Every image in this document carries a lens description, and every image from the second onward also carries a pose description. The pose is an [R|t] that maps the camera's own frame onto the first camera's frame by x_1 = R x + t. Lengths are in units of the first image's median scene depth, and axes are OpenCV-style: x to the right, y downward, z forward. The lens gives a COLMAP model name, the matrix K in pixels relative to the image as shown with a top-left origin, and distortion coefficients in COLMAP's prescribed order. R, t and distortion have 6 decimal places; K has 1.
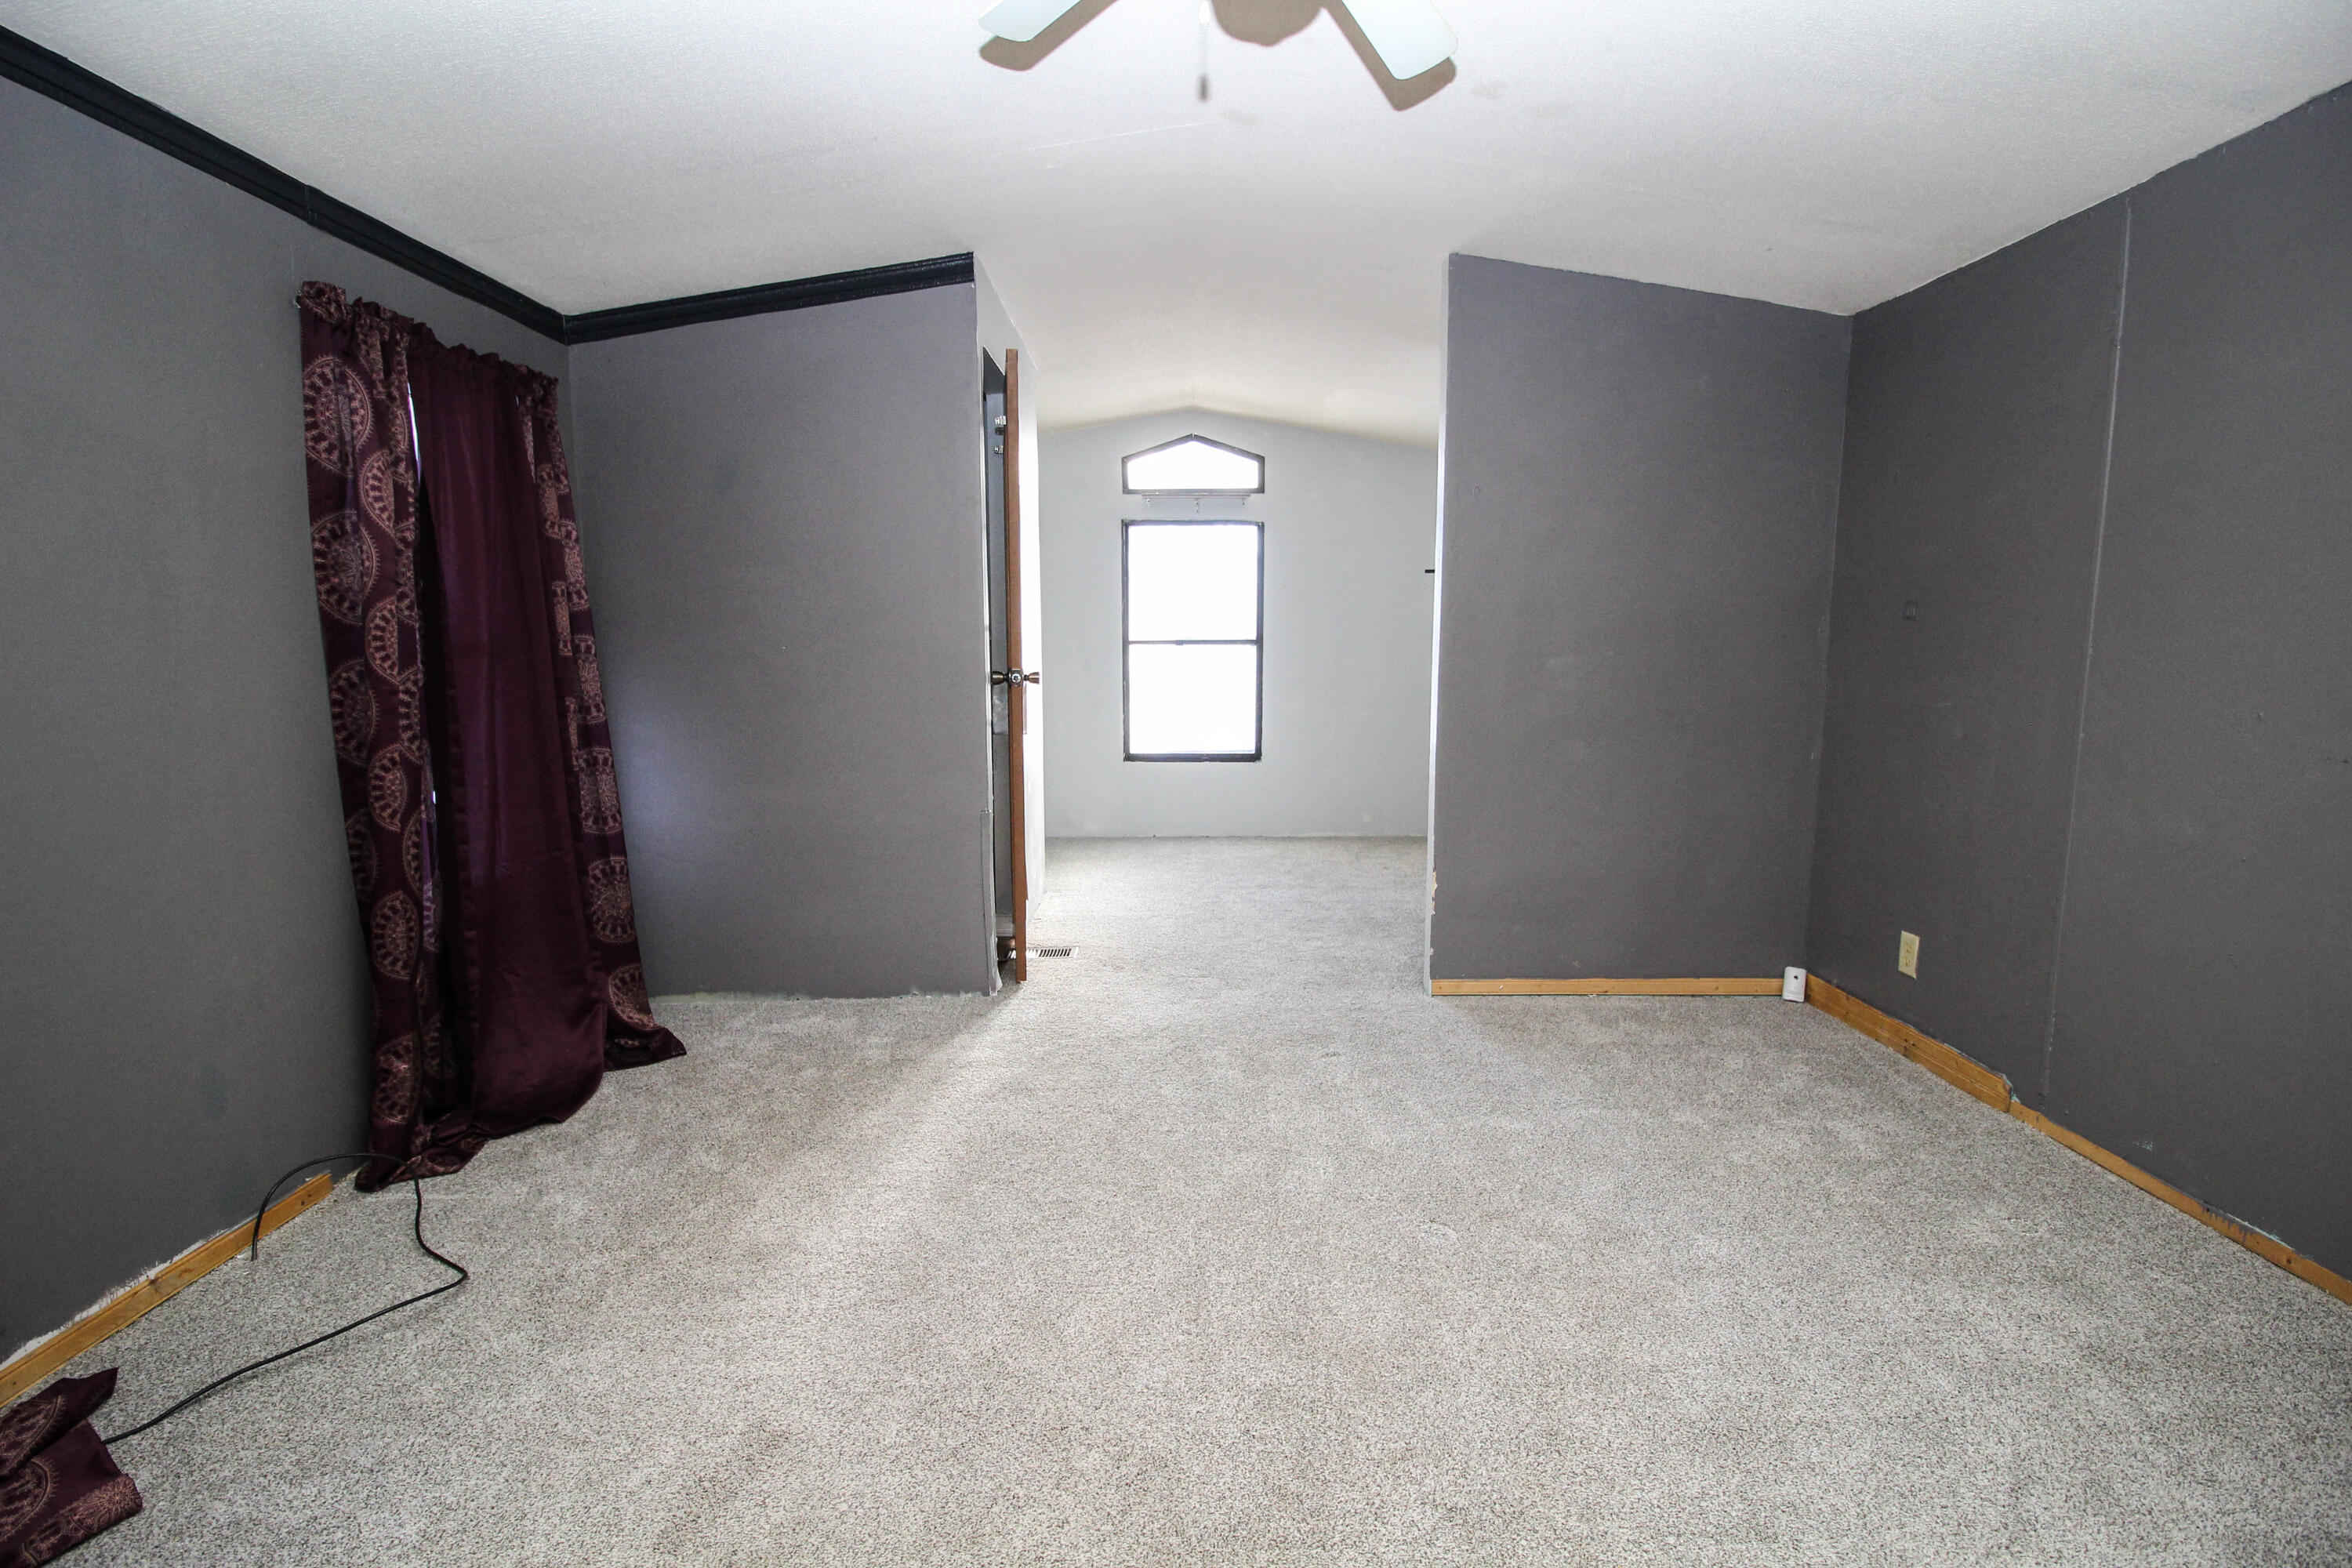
lens RADIAL K [[1094.5, 0, 1181.8], [0, 1094.5, 787.5], [0, 0, 1]] dist [0.000519, -0.011689]
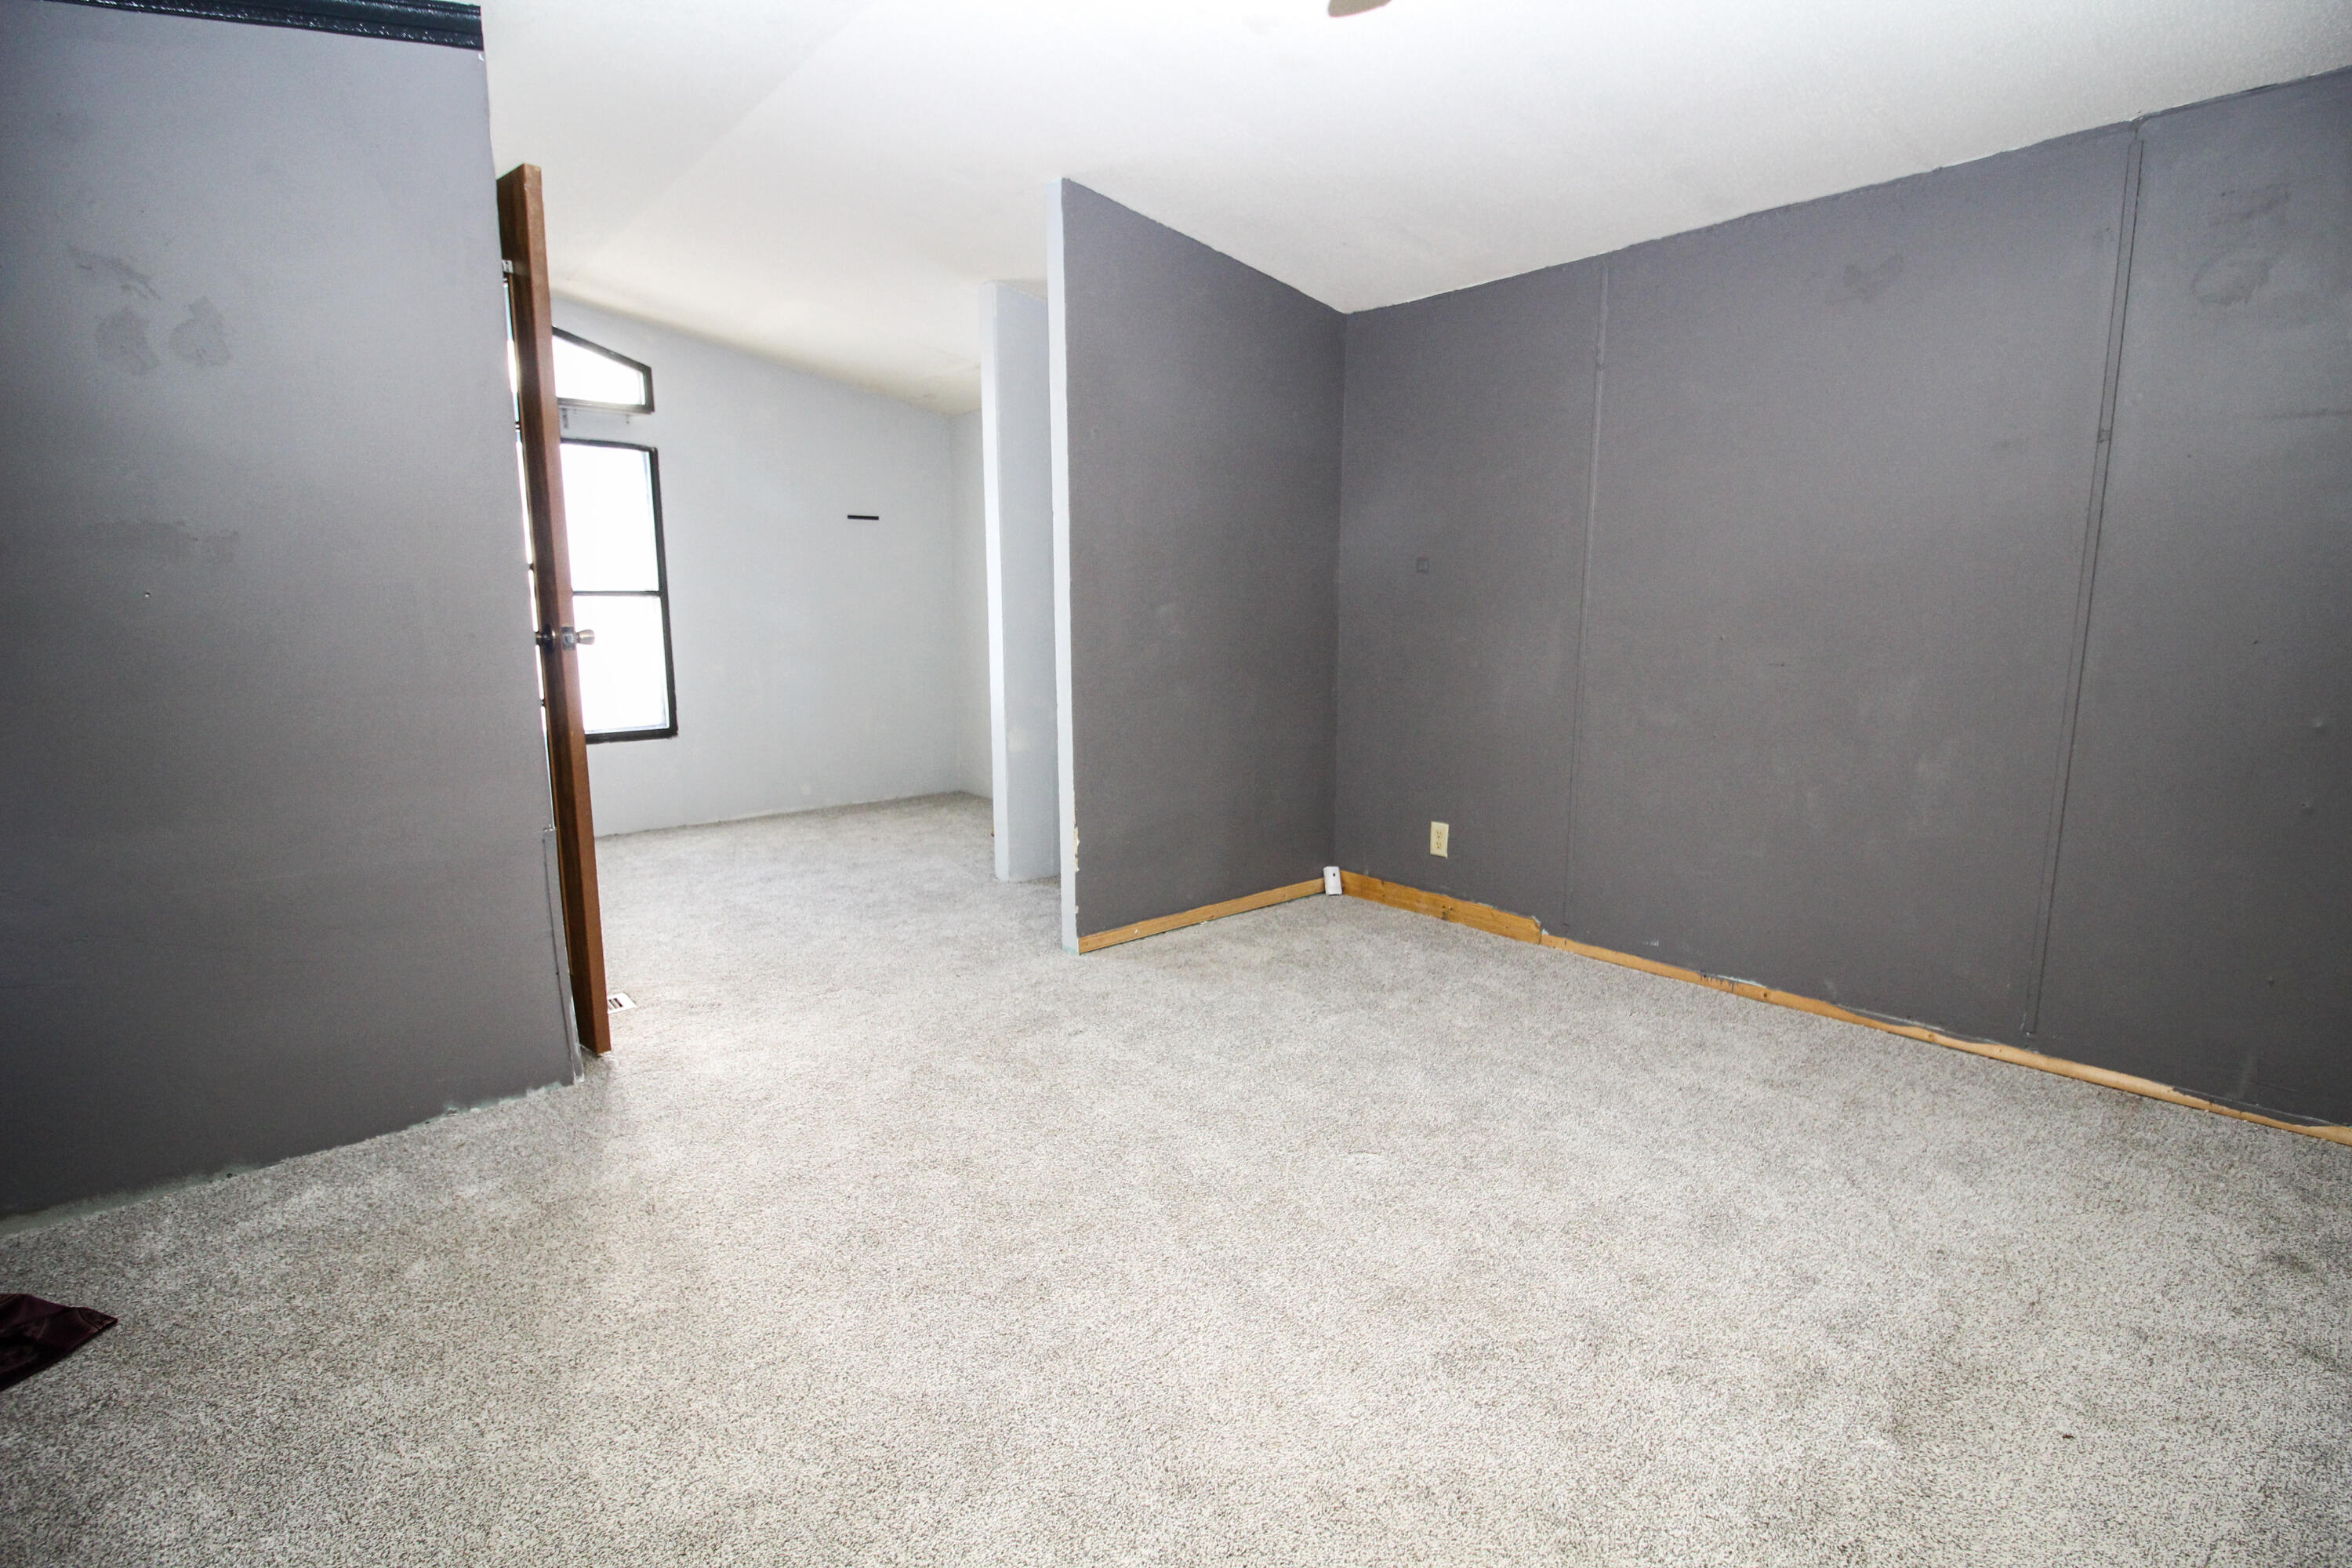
lens RADIAL K [[1094.5, 0, 1196.2], [0, 1094.5, 781.3], [0, 0, 1]] dist [0.000519, -0.011689]
pose [[0.758419, -0.108195, 0.642724, -0.323642], [0.086866, 0.994107, 0.064844, -0.018479], [-0.645953, 0.006651, 0.763349, 0.198973]]
